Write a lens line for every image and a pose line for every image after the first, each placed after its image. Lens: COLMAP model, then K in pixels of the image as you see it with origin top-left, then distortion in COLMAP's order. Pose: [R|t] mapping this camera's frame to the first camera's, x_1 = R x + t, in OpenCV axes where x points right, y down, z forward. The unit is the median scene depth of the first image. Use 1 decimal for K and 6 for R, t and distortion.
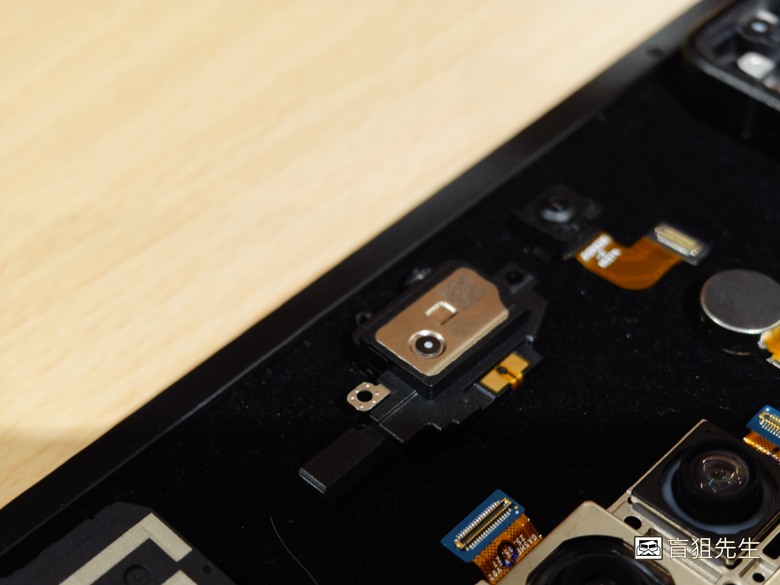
lens RADIAL K [[1640.7, 0, 390.5], [0, 1640.7, 289.3], [0, 0, 1]] dist [0.100861, 0.405336]
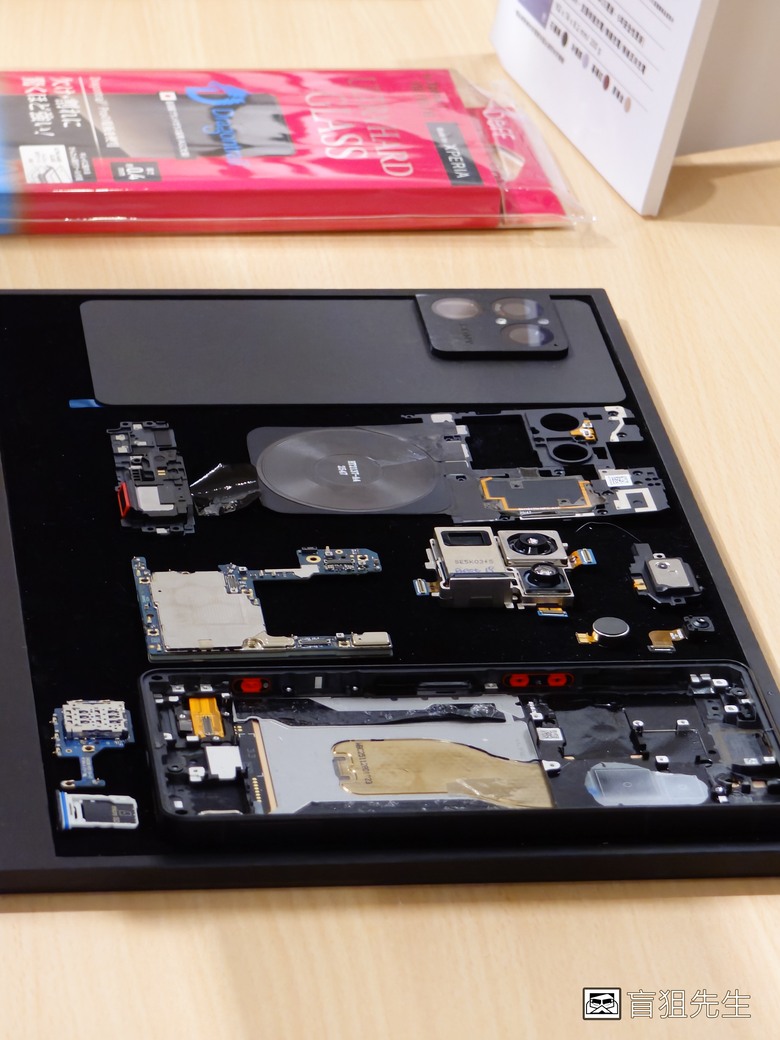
lens RADIAL K [[4342.0, 0, 390.4], [0, 4342.0, 520.4], [0, 0, 1]] dist [0.073314, 0.907215]
pose [[-0.618821, 0.333727, -0.711117, 5.401250], [-0.601405, 0.381094, 0.702196, -4.776932], [0.505344, 0.862203, -0.035124, 1.045456]]
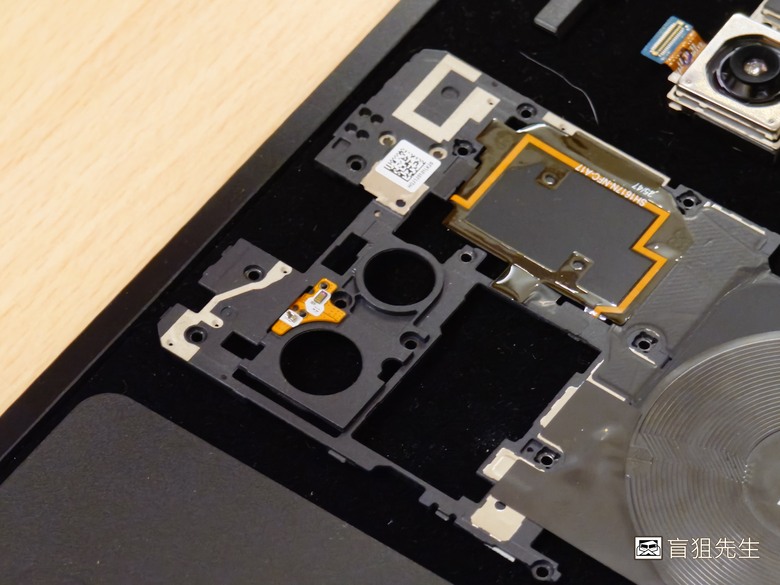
lens RADIAL K [[3356.3, 0, 390.2], [0, 3356.3, 292.5], [0, 0, 1]] dist [0.149307, -0.223439]
pose [[0.988978, -0.118353, 0.088966, -0.485517], [0.108552, 0.988214, 0.107929, 0.015643], [-0.100691, -0.097082, 0.990170, -1.984472]]
